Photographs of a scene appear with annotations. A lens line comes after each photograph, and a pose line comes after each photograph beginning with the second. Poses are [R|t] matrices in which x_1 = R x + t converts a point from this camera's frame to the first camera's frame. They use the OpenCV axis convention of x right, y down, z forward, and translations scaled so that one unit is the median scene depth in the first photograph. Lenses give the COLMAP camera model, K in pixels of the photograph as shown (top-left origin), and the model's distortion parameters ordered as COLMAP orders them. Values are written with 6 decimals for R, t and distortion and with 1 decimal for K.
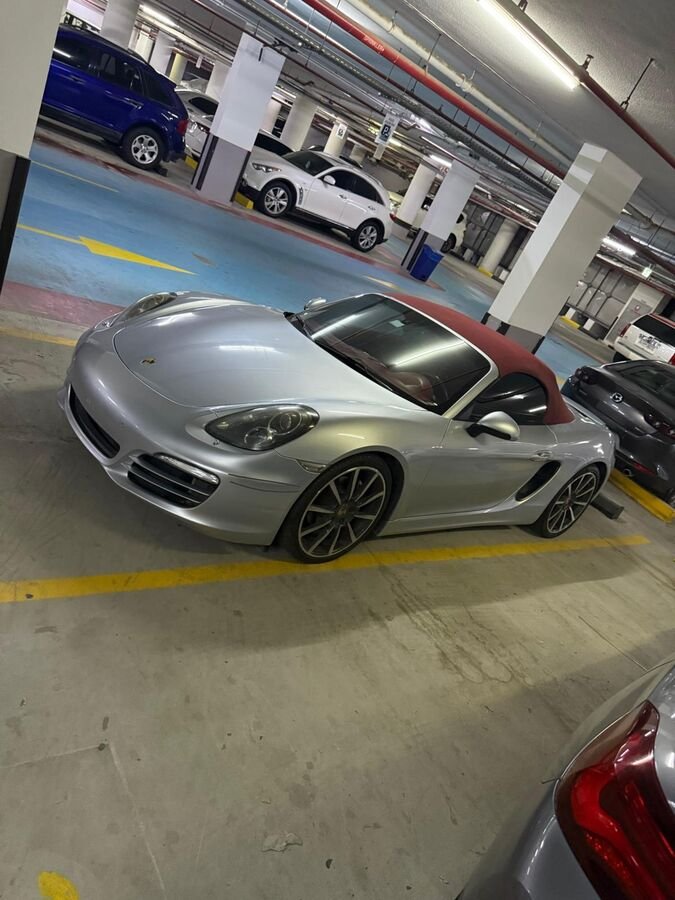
lens RADIAL K [[653.2, 0, 337.5], [0, 653.2, 450.0], [0, 0, 1]] dist [0.006581, 0.000032]
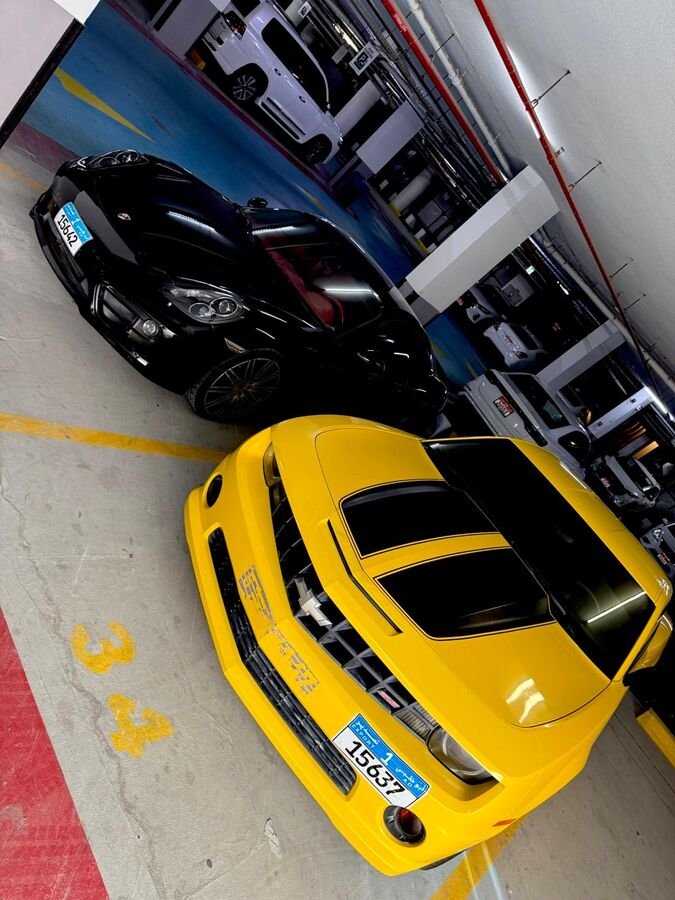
lens RADIAL K [[653.2, 0, 337.5], [0, 653.2, 450.0], [0, 0, 1]] dist [0.006581, 0.000032]
pose [[0.928855, 0.261819, 0.262067, -0.107951], [-0.299361, 0.947219, 0.114713, -0.021953], [-0.218201, -0.185004, 0.958208, -0.131488]]
